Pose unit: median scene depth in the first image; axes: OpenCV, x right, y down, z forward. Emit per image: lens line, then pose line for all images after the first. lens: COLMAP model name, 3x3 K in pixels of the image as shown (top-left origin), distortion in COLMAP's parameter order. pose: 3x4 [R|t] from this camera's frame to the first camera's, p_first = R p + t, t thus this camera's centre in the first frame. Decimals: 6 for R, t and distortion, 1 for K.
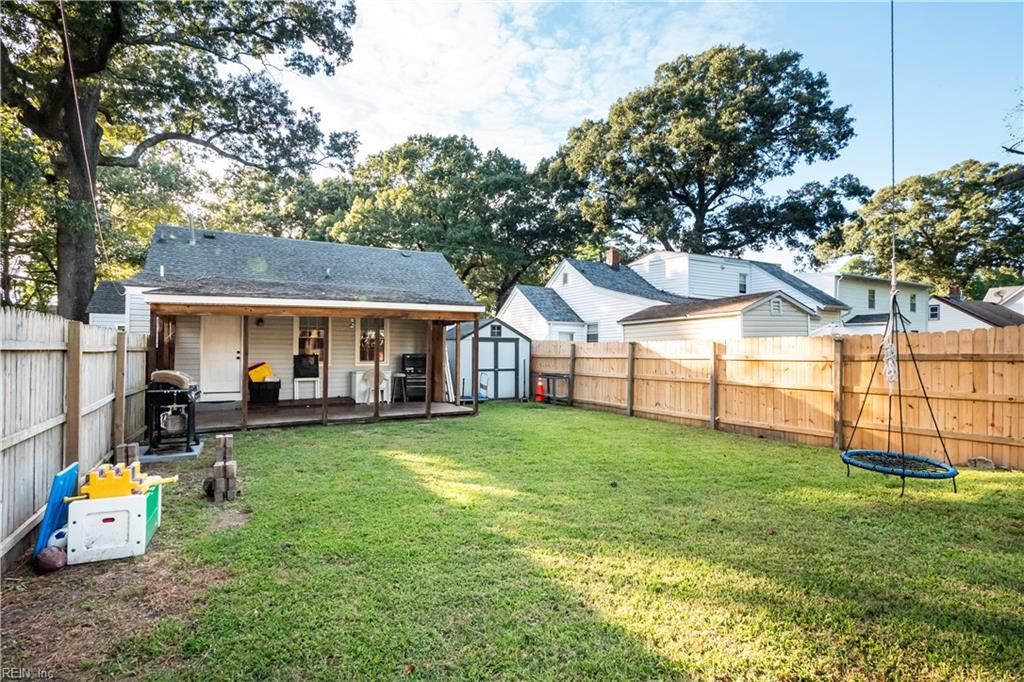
lens RADIAL K [[498.9, 0, 512.0], [0, 498.9, 341.0], [0, 0, 1]] dist [-0.000473, 0.000184]
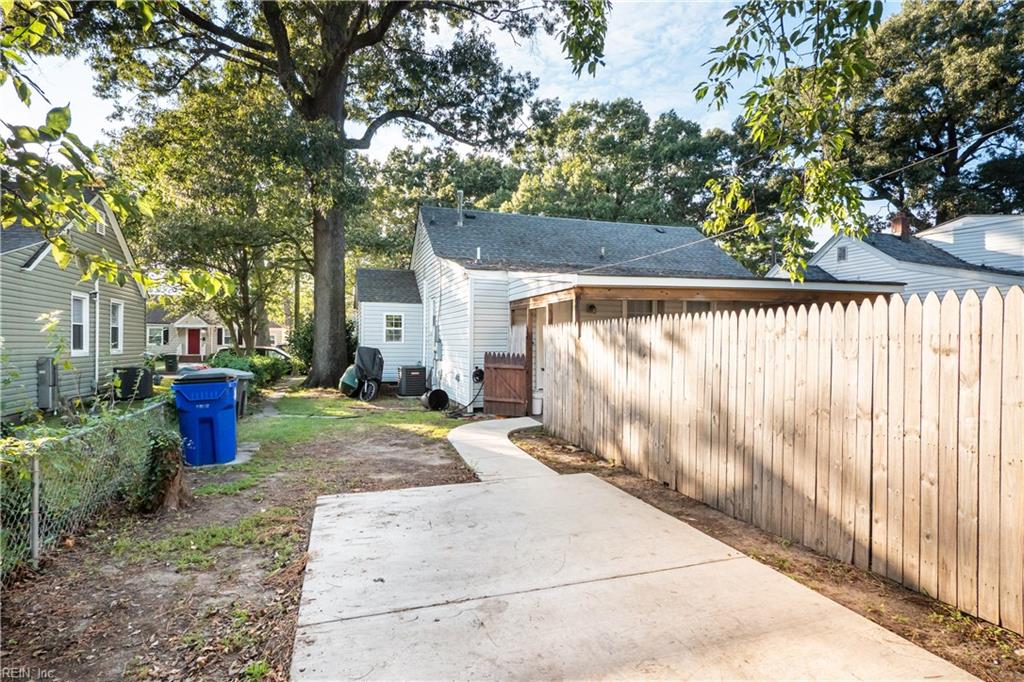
lens RADIAL K [[538.7, 0, 512.0], [0, 538.7, 341.0], [0, 0, 1]] dist [-0.003866, -0.000222]
pose [[0.982449, 0.001281, -0.186527, -0.153469], [0.002290, 0.999818, 0.018928, 0.000060], [0.186517, -0.019023, 0.982268, 0.017142]]
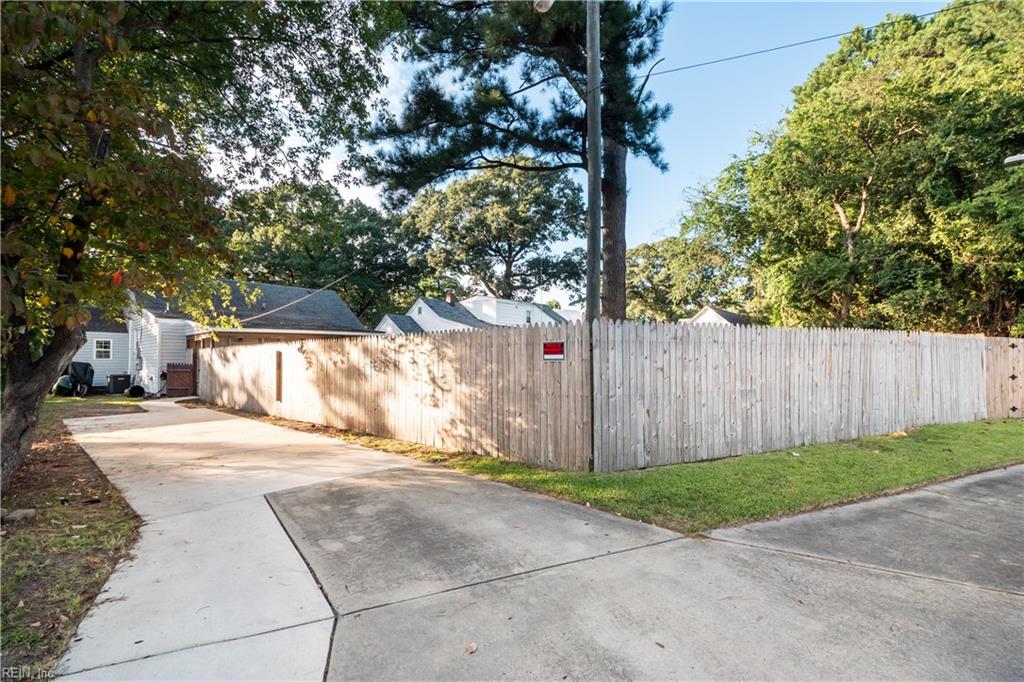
lens RADIAL K [[443.9, 0, 502.7], [0, 443.9, 356.5], [0, 0, 1]] dist [-0.000627, 0.000141]
pose [[0.947076, -0.001379, 0.321008, -0.052348], [-0.002311, 0.999936, 0.011112, -0.000700], [-0.321002, -0.011265, 0.947011, -0.215194]]
